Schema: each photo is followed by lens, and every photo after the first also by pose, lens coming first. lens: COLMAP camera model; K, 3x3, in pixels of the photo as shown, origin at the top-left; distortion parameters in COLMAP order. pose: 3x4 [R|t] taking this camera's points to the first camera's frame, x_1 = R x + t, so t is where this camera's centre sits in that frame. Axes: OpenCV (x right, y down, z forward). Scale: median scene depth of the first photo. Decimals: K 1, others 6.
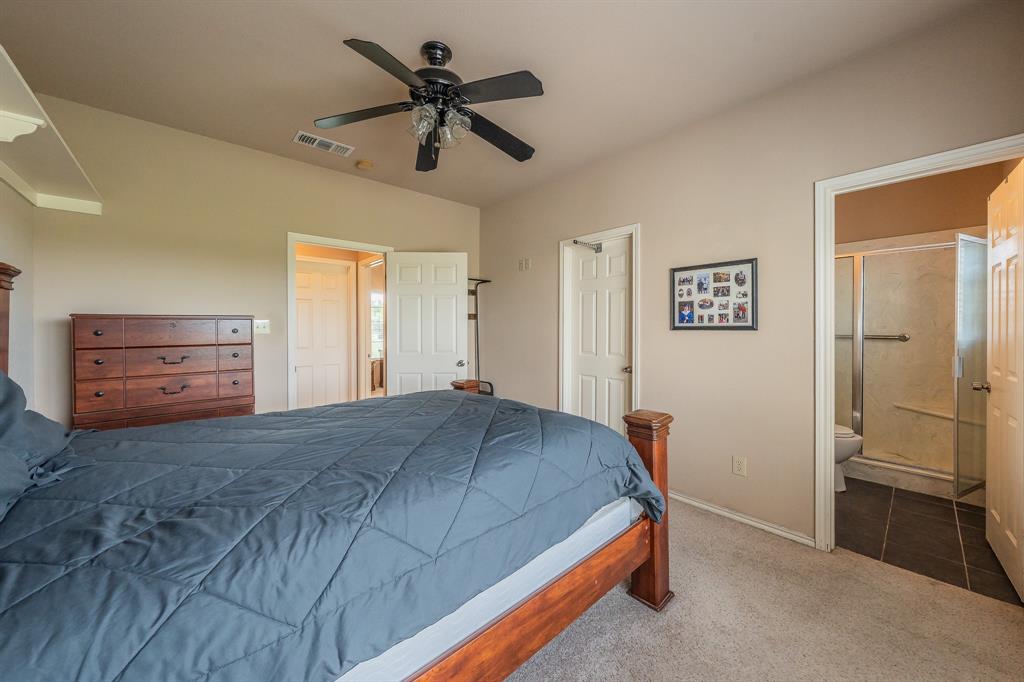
lens RADIAL K [[369.1, 0, 509.1], [0, 369.1, 335.4], [0, 0, 1]] dist [-0.001271, 0.000089]
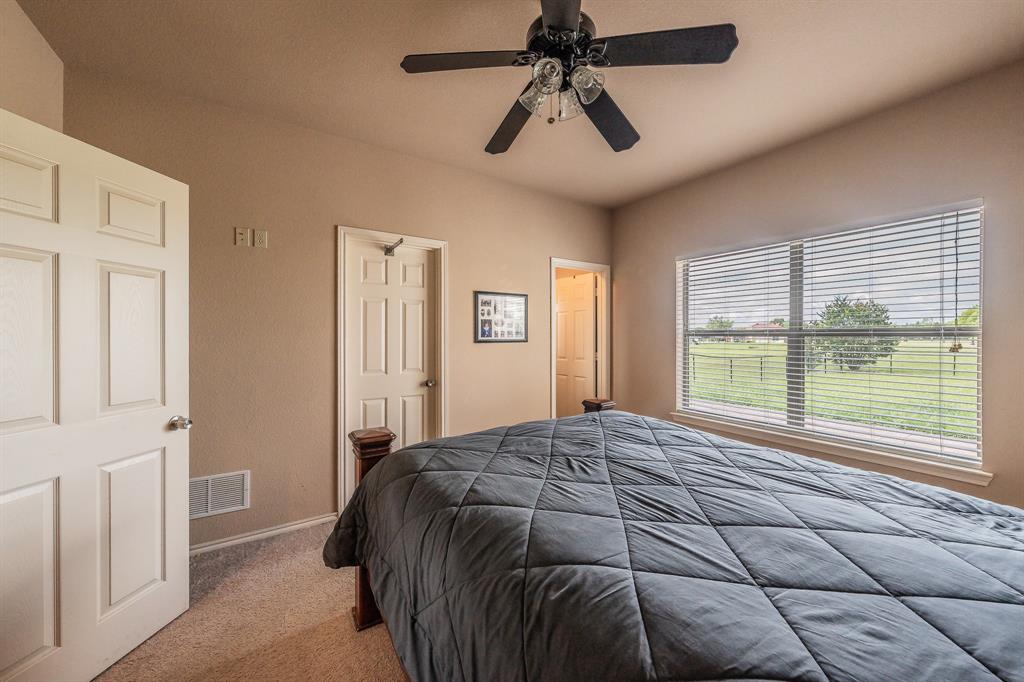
lens RADIAL K [[369.1, 0, 509.1], [0, 369.1, 335.4], [0, 0, 1]] dist [-0.001271, 0.000089]
pose [[0.150618, 0.005799, 0.988575, -0.718846], [0.021566, 0.999726, -0.009151, -0.026347], [-0.988357, 0.022698, 0.150452, 0.735035]]
